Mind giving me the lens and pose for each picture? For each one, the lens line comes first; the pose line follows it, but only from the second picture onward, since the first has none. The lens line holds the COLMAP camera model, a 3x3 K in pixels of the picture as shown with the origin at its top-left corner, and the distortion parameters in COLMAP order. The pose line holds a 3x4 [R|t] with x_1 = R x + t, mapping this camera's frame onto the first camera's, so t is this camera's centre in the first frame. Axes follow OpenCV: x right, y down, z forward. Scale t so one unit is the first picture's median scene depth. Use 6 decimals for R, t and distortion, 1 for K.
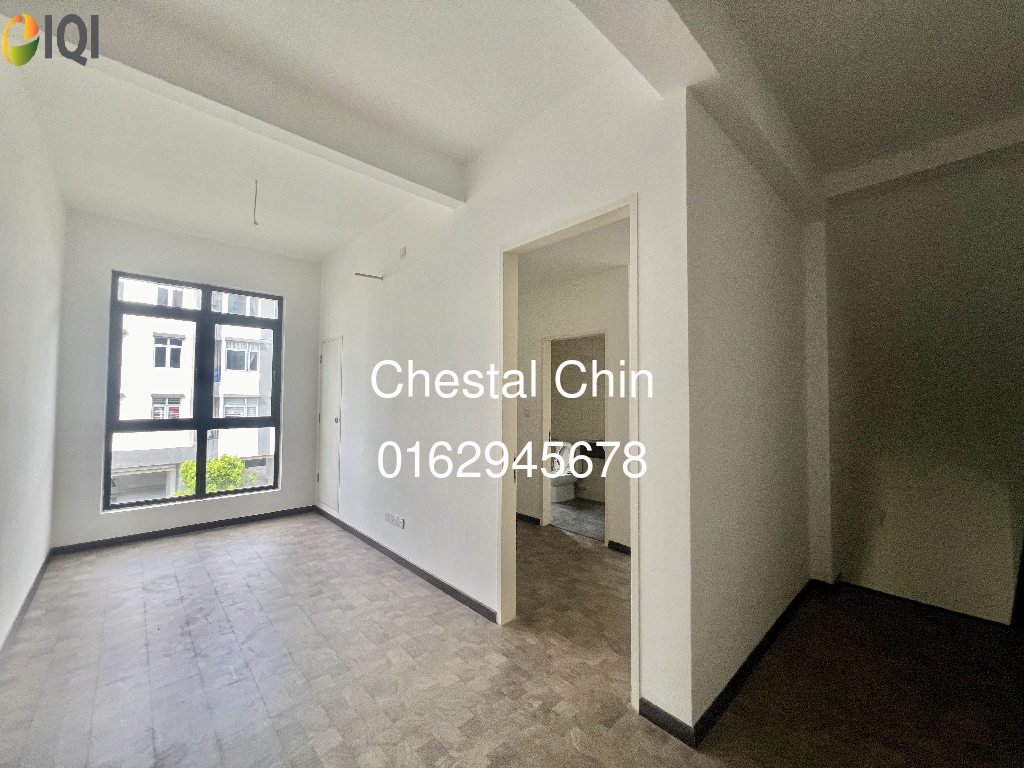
lens RADIAL K [[407.0, 0, 508.4], [0, 407.0, 383.2], [0, 0, 1]] dist [-0.002091, 0.000189]
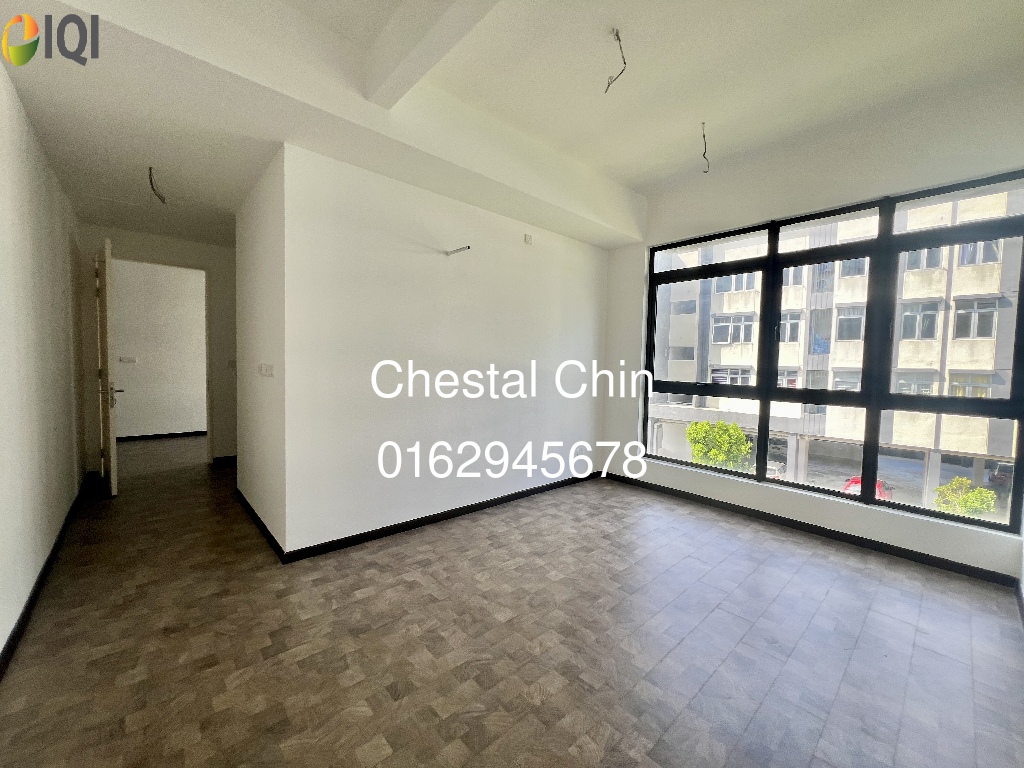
lens RADIAL K [[407.0, 0, 506.8], [0, 407.0, 386.5], [0, 0, 1]] dist [-0.002091, 0.000189]
pose [[-0.003519, 0.052364, -0.998622, 0.166732], [0.011973, 0.998559, 0.052319, 0.040170], [0.999922, -0.011772, -0.004141, 0.606335]]
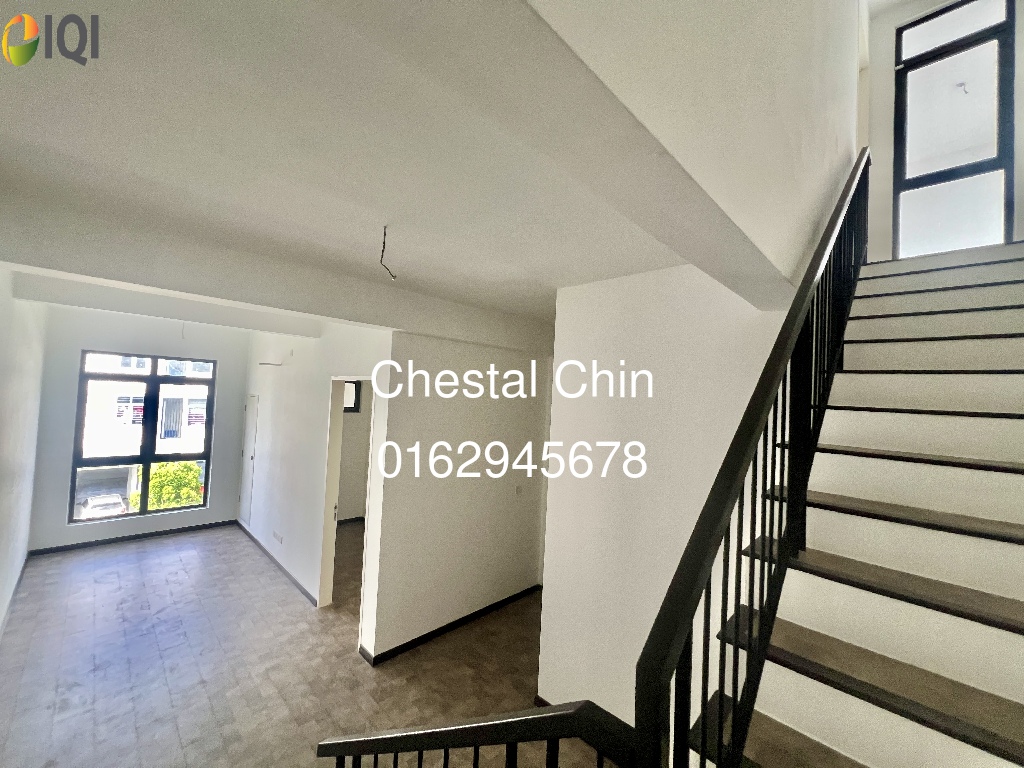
lens RADIAL K [[407.0, 0, 511.6], [0, 407.0, 384.3], [0, 0, 1]] dist [-0.002091, 0.000189]
pose [[0.997966, 0.044193, 0.045949, 0.421140], [-0.044550, 0.998984, 0.006790, -0.234035], [-0.045602, -0.008824, 0.998921, -0.441790]]
